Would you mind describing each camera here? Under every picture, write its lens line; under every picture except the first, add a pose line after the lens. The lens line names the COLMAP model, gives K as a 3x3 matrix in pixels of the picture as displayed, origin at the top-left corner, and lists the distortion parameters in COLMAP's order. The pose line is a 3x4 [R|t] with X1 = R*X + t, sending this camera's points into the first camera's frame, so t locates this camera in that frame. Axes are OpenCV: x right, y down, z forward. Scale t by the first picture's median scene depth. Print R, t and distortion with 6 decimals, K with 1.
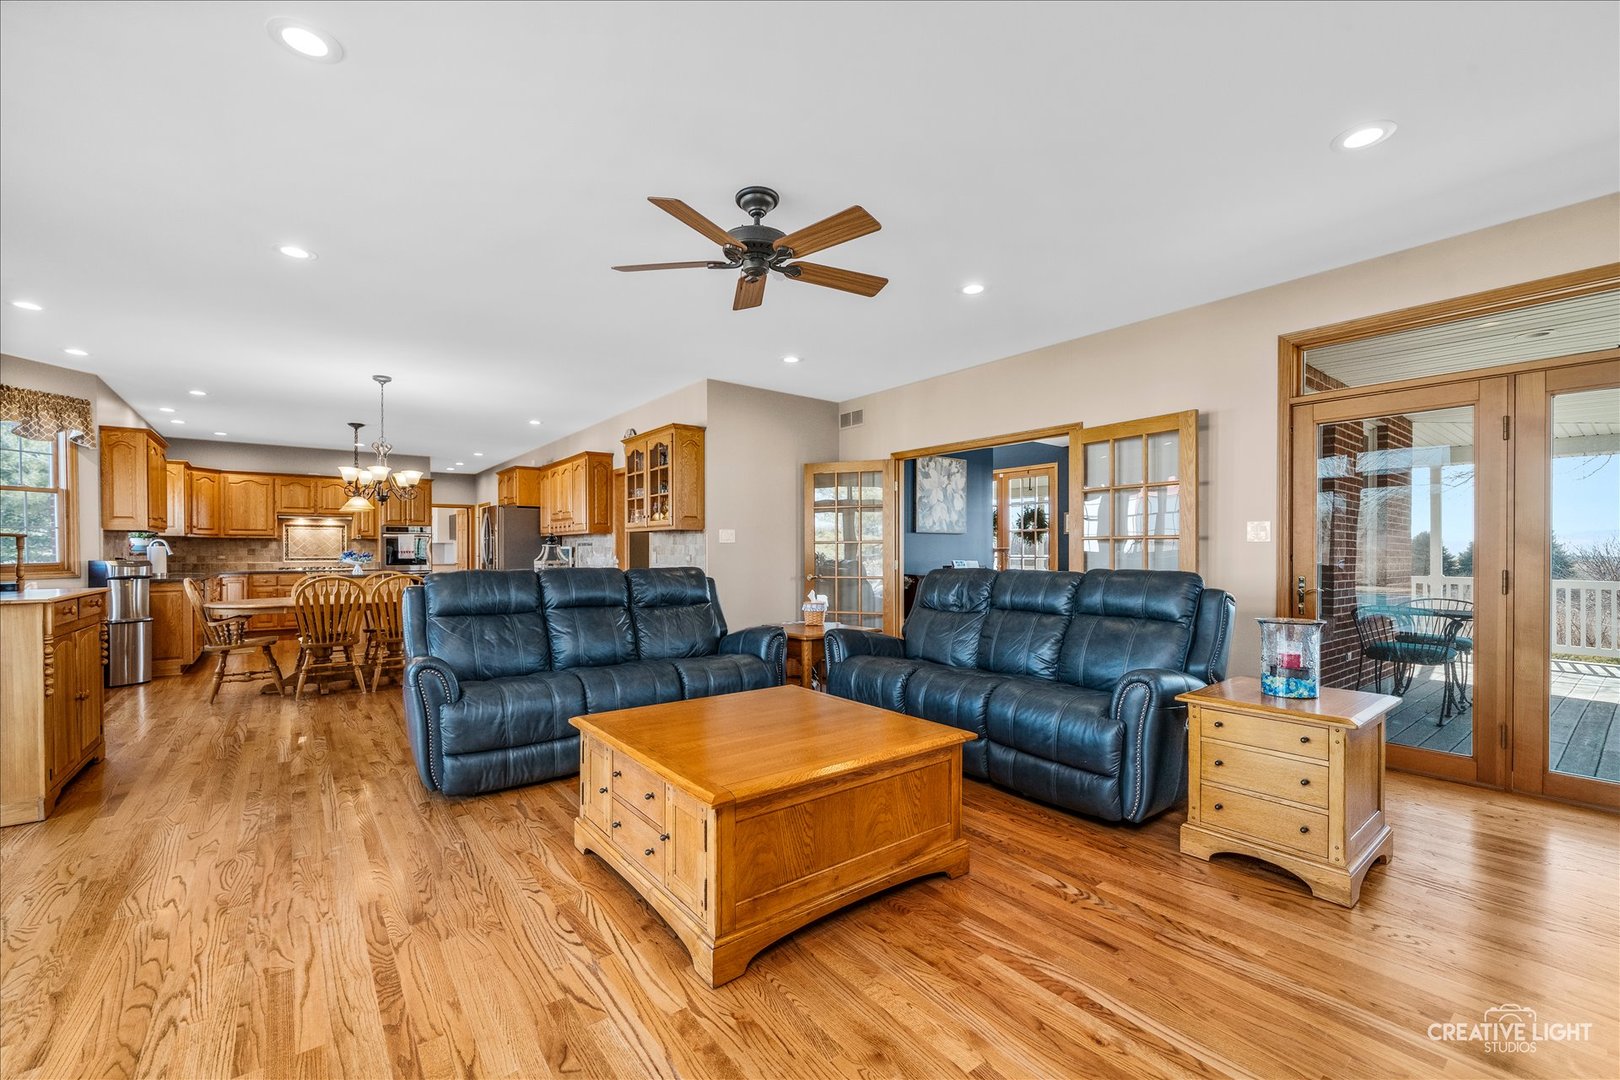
lens RADIAL K [[660.6, 0, 810.0], [0, 660.6, 540.0], [0, 0, 1]] dist [-0.000320, -0.000056]
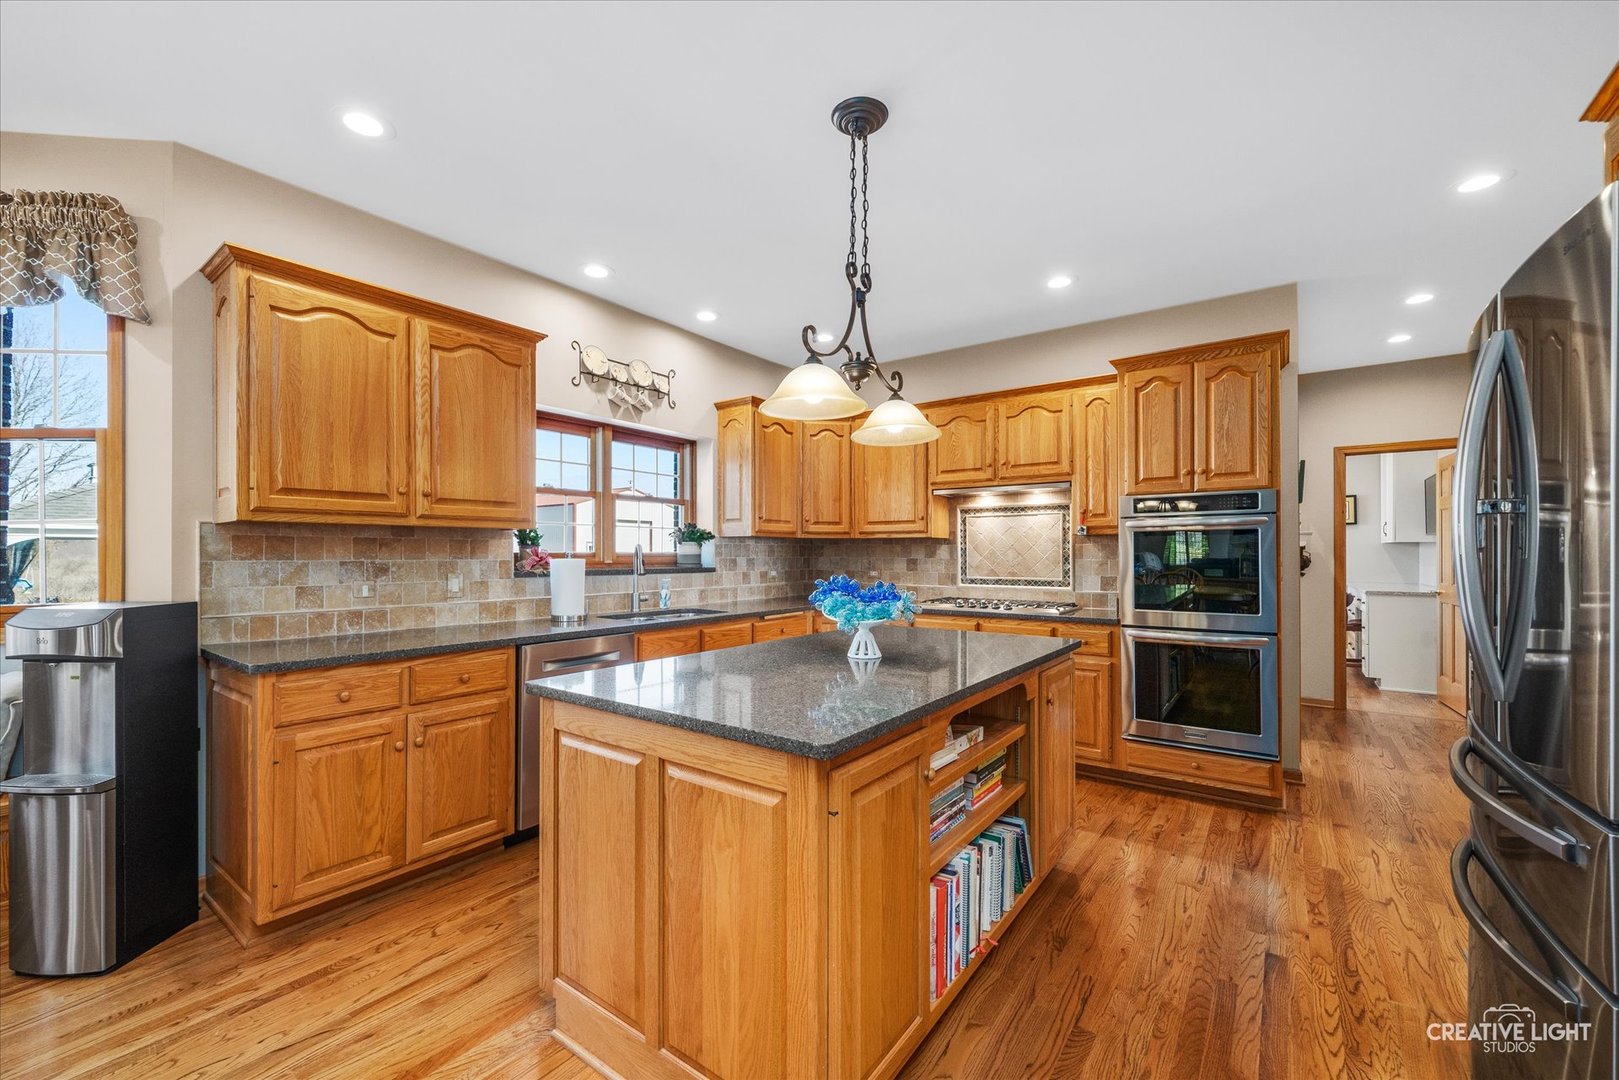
lens RADIAL K [[660.2, 0, 809.5], [0, 660.2, 540.0], [0, 0, 1]] dist [-0.000320, -0.000056]
pose [[0.268826, -0.021666, -0.962945, -0.361936], [0.018760, 0.999675, -0.017256, 0.005762], [0.963006, -0.013426, 0.269145, 0.767003]]
